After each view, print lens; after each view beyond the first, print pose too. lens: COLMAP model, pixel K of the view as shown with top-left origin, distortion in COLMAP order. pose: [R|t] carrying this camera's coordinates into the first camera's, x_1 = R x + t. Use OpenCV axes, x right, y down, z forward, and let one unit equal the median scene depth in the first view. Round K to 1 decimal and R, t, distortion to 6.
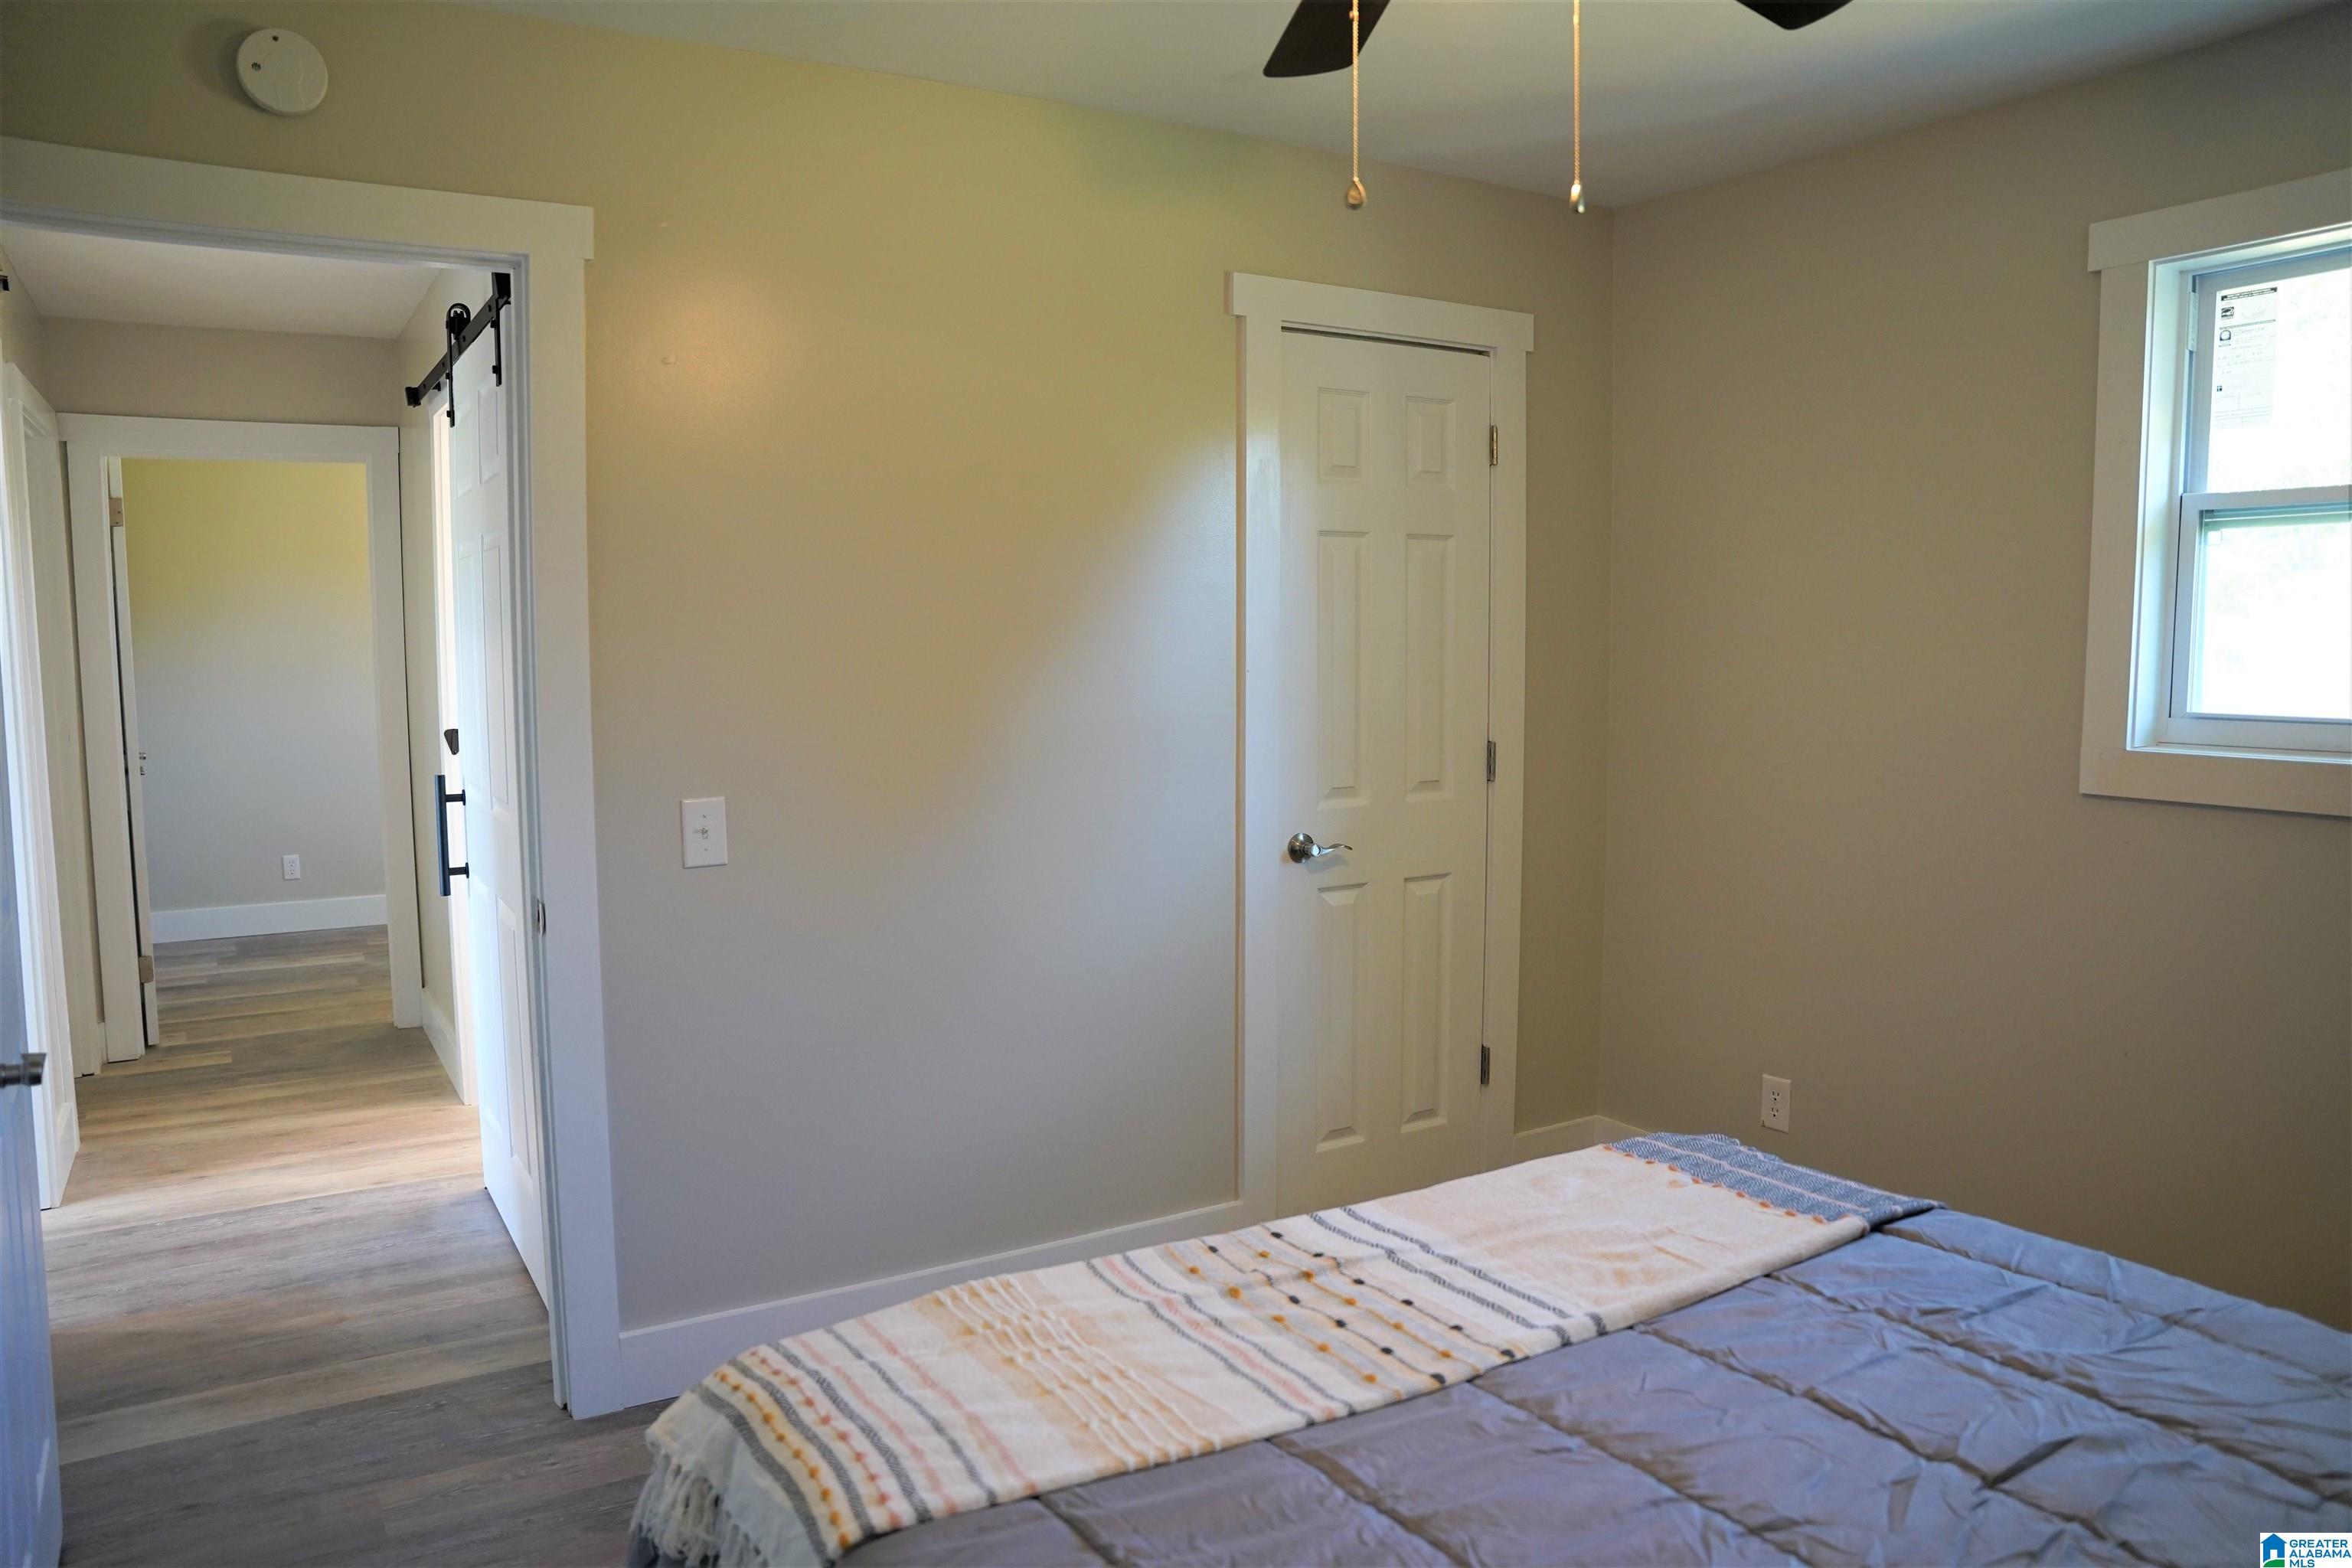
lens RADIAL K [[1624.9, 0, 1181.9], [0, 1624.9, 791.5], [0, 0, 1]] dist [-0.177198, 0.134407]
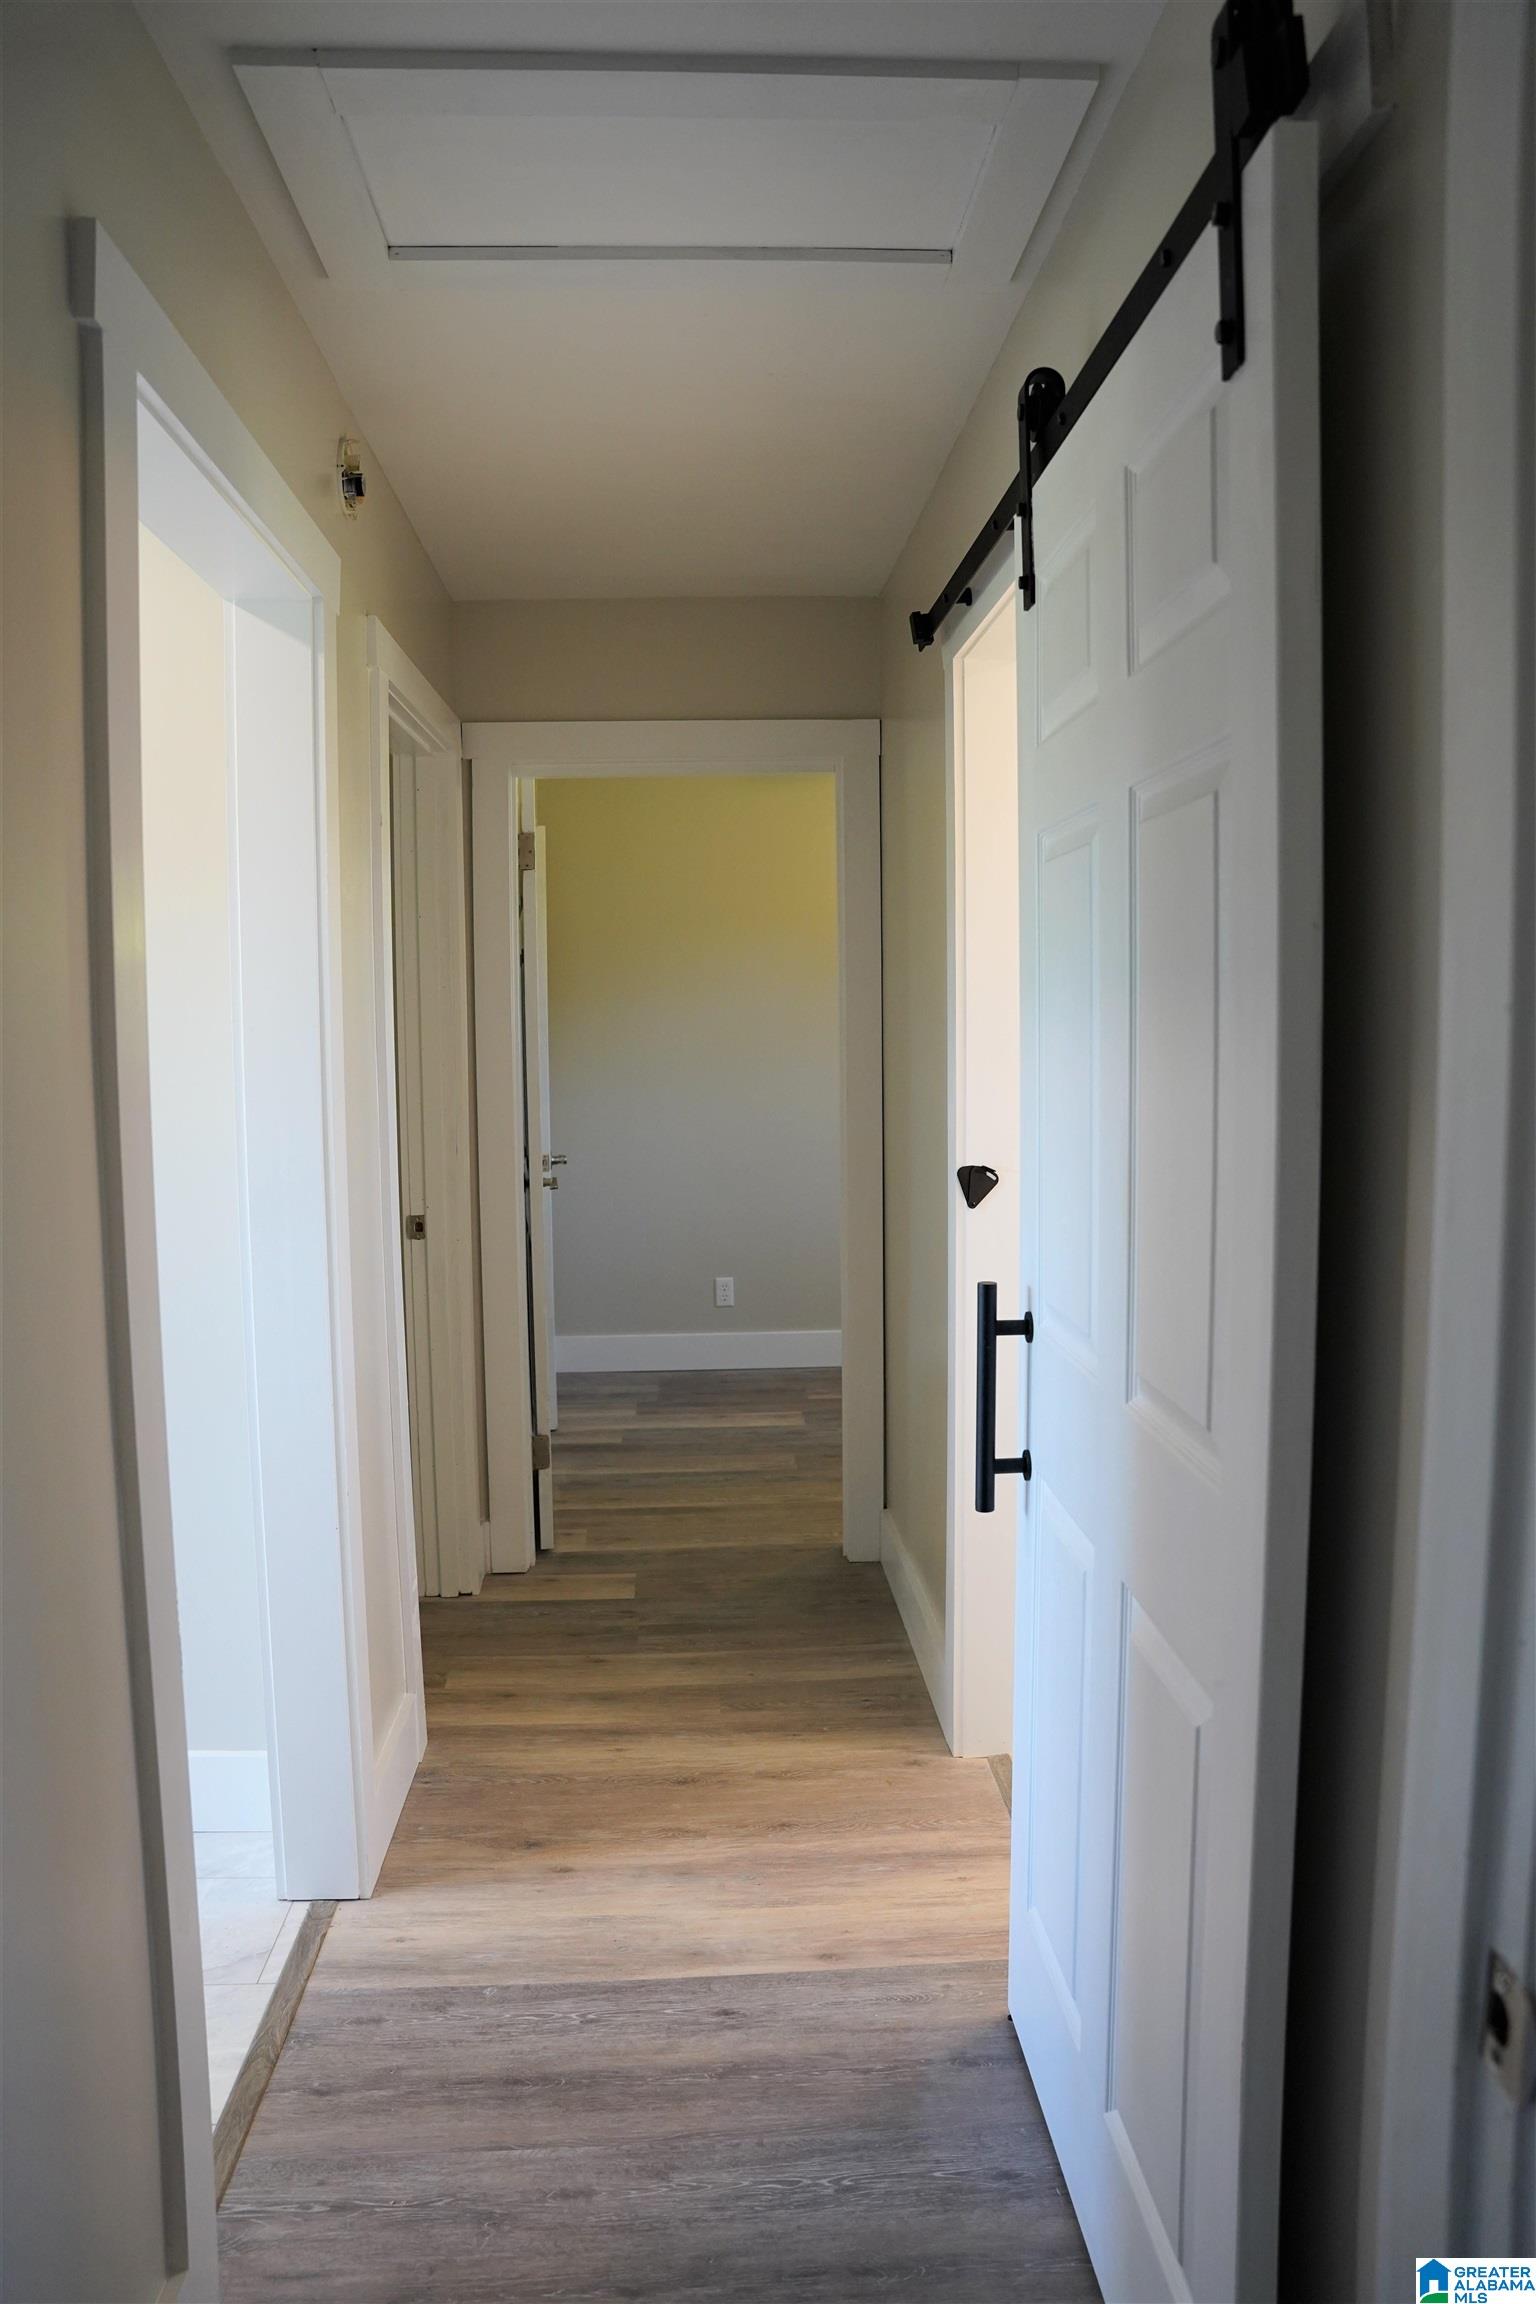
lens RADIAL K [[1591.7, 0, 768.0], [0, 1591.7, 1152.0], [0, 0, 1]] dist [-0.177198, 0.134407]
pose [[0.878089, 0.033097, -0.477351, -0.253087], [-0.038627, 0.999252, -0.001773, -0.043866], [0.476936, 0.019996, 0.878711, 0.445014]]
